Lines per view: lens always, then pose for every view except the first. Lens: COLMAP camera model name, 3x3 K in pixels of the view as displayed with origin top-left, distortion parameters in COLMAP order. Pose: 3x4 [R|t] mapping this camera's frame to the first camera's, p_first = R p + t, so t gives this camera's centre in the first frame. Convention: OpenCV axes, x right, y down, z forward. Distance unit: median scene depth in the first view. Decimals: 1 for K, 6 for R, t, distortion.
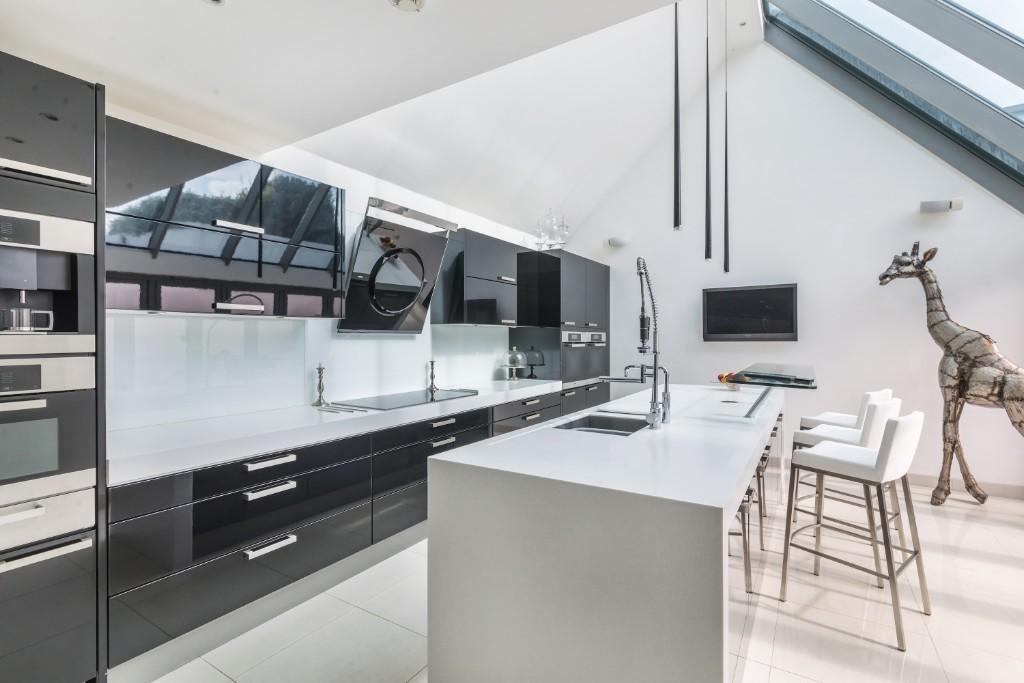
lens RADIAL K [[479.0, 0, 512.0], [0, 479.0, 341.5], [0, 0, 1]] dist [-0.000212, -0.000132]
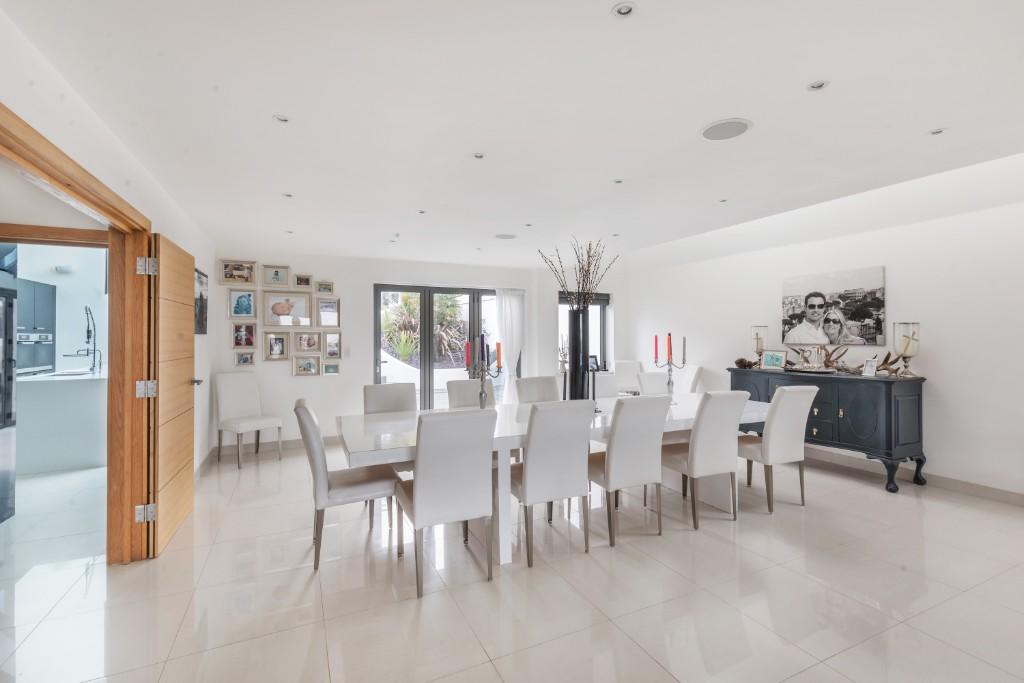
lens RADIAL K [[466.4, 0, 512.9], [0, 466.4, 331.2], [0, 0, 1]] dist [-0.001754, -0.000209]
pose [[0.531909, 0.008114, 0.846762, -0.263338], [0.009214, 0.999839, -0.015369, 0.007125], [-0.846751, 0.015977, 0.531749, -0.943384]]
